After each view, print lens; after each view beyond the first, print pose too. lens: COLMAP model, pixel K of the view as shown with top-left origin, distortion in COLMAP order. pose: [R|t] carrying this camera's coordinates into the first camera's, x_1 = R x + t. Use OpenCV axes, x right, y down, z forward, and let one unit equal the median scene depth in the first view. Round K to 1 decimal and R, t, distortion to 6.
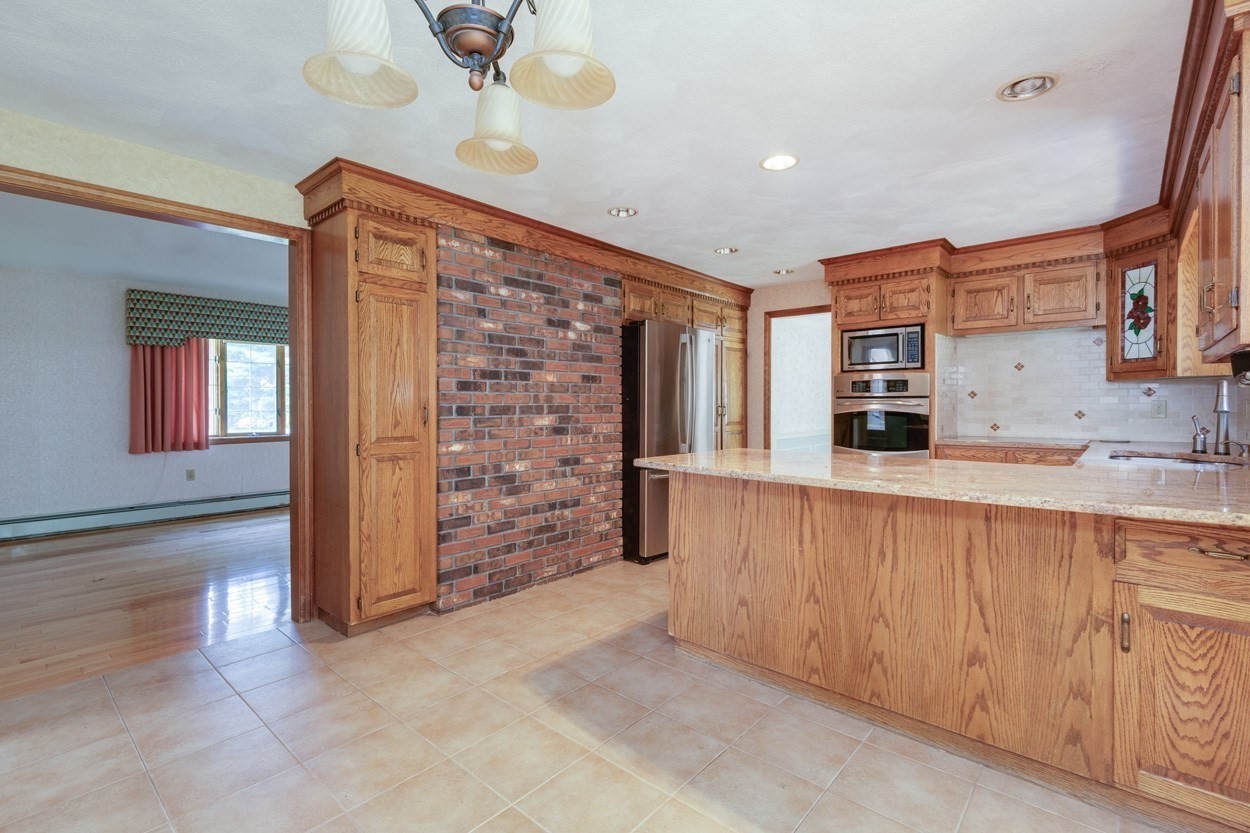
lens RADIAL K [[573.7, 0, 626.0], [0, 573.7, 411.5], [0, 0, 1]] dist [0.009414, -0.001119]
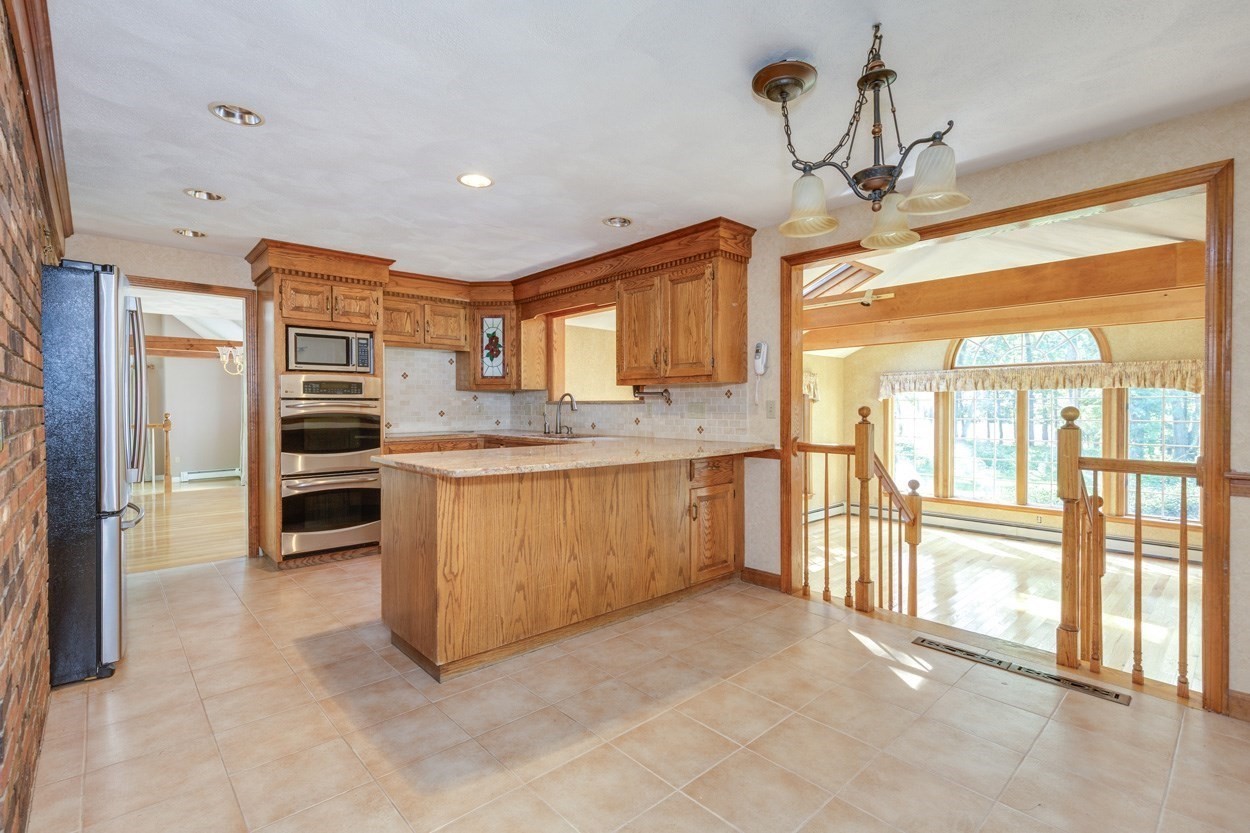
lens RADIAL K [[573.7, 0, 632.0], [0, 573.7, 412.9], [0, 0, 1]] dist [0.009414, -0.001119]
pose [[0.102547, -0.013128, 0.994641, -0.695866], [0.013600, 0.999838, 0.011794, -0.008081], [-0.994635, 0.012318, 0.102709, 0.544935]]
